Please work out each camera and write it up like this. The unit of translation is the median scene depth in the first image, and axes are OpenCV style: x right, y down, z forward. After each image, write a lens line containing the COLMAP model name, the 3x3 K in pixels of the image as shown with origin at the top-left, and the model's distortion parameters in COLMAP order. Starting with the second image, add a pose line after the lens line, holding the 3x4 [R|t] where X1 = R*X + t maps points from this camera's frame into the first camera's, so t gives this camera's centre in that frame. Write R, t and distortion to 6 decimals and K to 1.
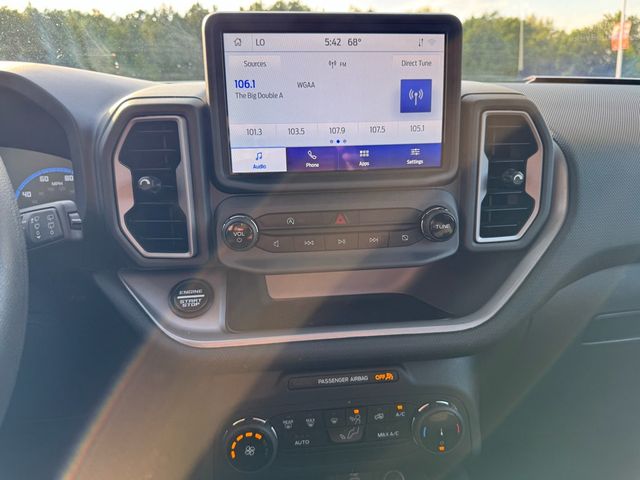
lens RADIAL K [[484.1, 0, 319.2], [0, 484.1, 232.9], [0, 0, 1]] dist [0.026324, -0.043313]
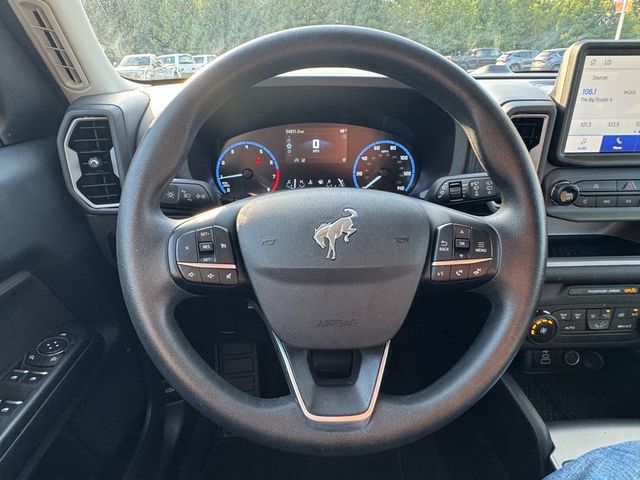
lens RADIAL K [[394.4, 0, 301.7], [0, 394.4, 237.1], [0, 0, 1]] dist [0.006262, -0.002685]
pose [[0.996763, 0.042878, -0.068006, -0.849702], [-0.031525, 0.986613, 0.160006, -0.035241], [0.073956, -0.157344, 0.984771, -0.282614]]
